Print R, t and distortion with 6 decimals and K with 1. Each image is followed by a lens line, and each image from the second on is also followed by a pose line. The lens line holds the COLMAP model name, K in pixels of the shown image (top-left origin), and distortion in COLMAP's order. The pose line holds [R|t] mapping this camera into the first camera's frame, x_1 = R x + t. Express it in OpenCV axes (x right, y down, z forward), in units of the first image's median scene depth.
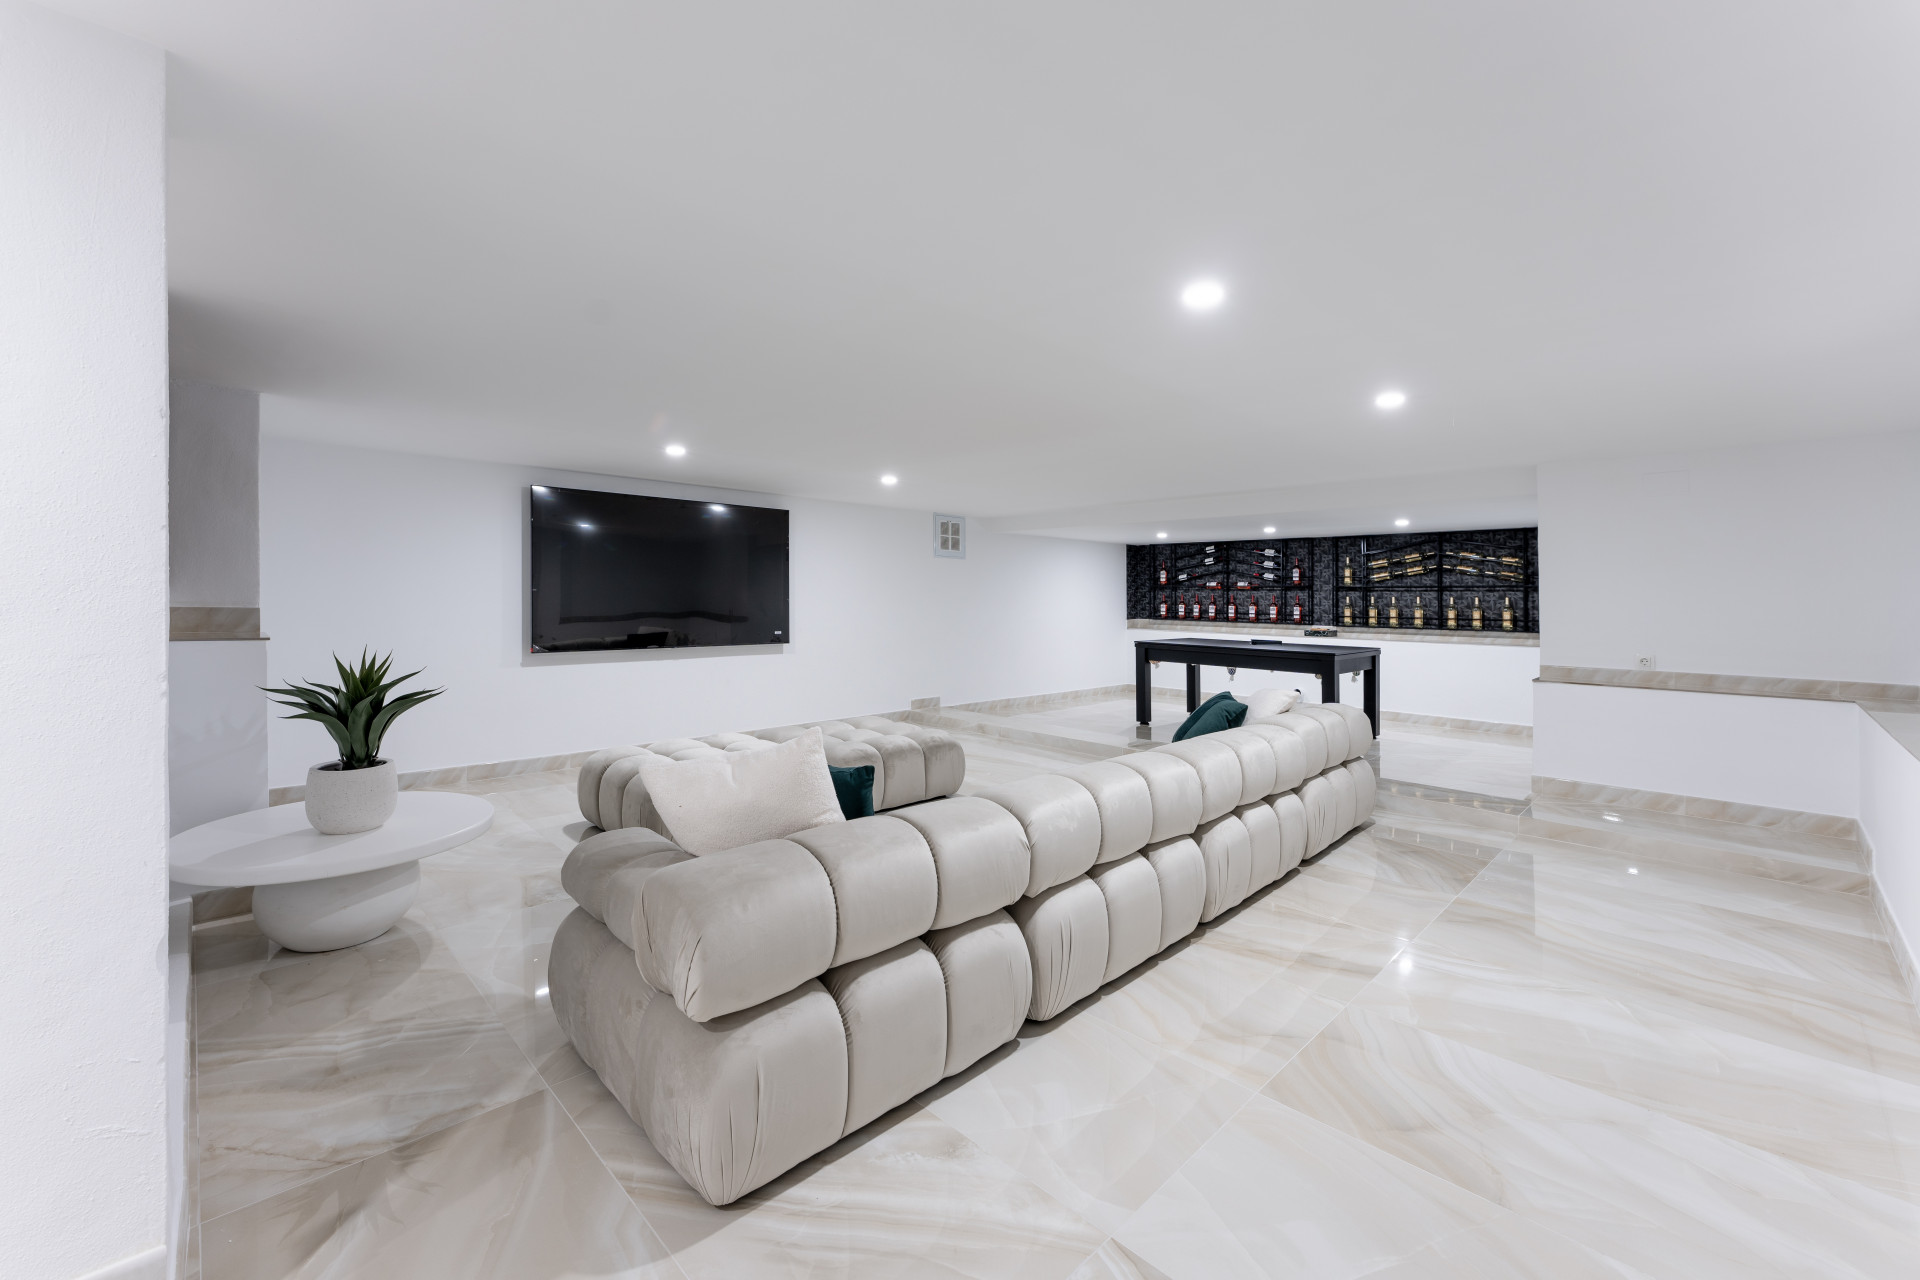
lens RADIAL K [[786.1, 0, 970.5], [0, 786.1, 572.6], [0, 0, 1]] dist [-0.001031, -0.000069]
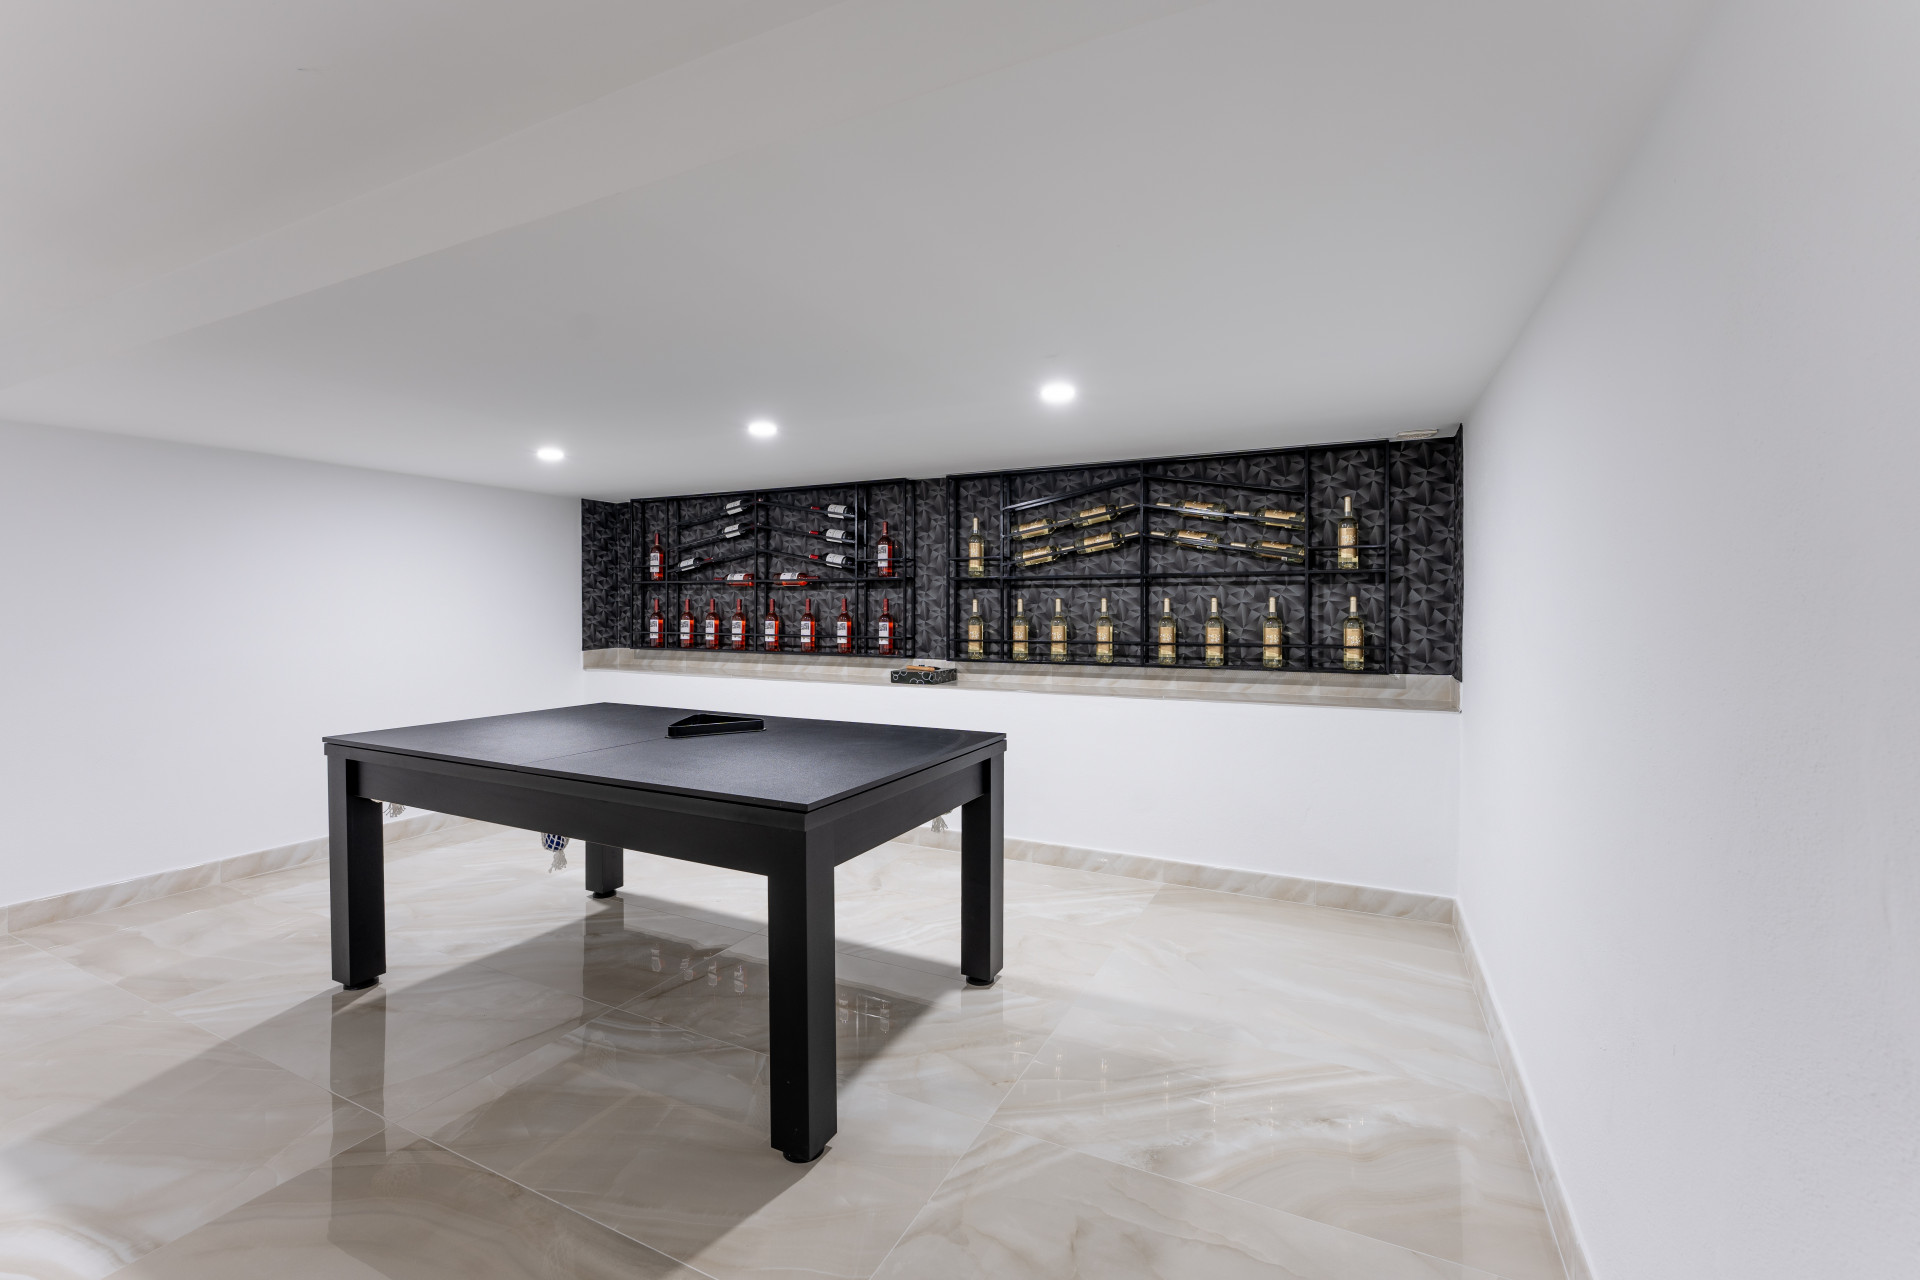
lens RADIAL K [[790.0, 0, 959.1], [0, 790.0, 603.6], [0, 0, 1]] dist [-0.000774, -0.000005]
pose [[0.945619, -0.003957, 0.325254, 0.318990], [-0.002843, 0.999787, 0.020429, 0.023783], [-0.325265, -0.020243, 0.945406, 0.555096]]
